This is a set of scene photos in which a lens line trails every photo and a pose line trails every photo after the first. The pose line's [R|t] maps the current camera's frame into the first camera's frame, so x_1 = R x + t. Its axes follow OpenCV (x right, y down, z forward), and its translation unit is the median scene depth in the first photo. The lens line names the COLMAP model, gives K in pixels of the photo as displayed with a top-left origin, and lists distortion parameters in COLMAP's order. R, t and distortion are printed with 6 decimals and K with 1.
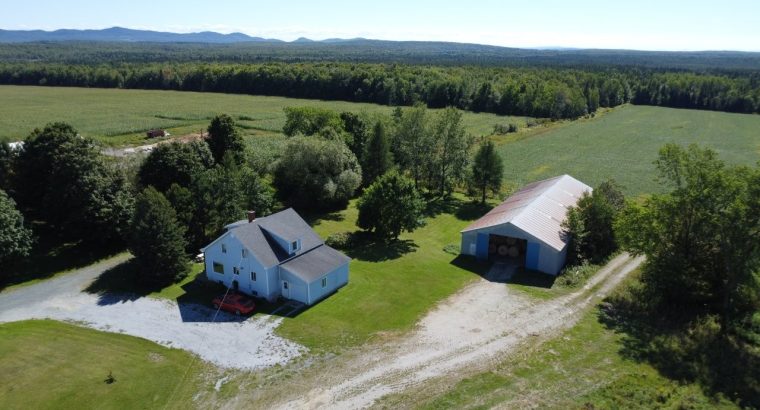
lens RADIAL K [[564.5, 0, 380.0], [0, 564.5, 205.0], [0, 0, 1]] dist [-0.033856, -0.003527]
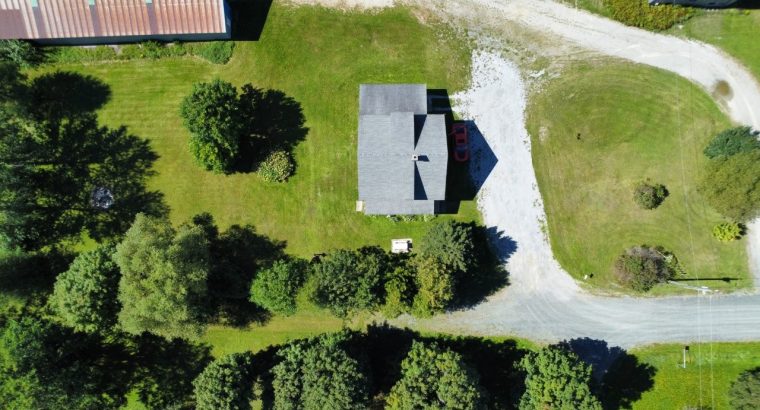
lens RADIAL K [[564.5, 0, 380.0], [0, 564.5, 205.0], [0, 0, 1]] dist [-0.033856, -0.003527]
pose [[-0.526677, -0.849339, 0.035145, -0.360618], [0.237563, -0.107365, 0.965420, -1.119604], [-0.816196, 0.516813, 0.258319, 0.994163]]
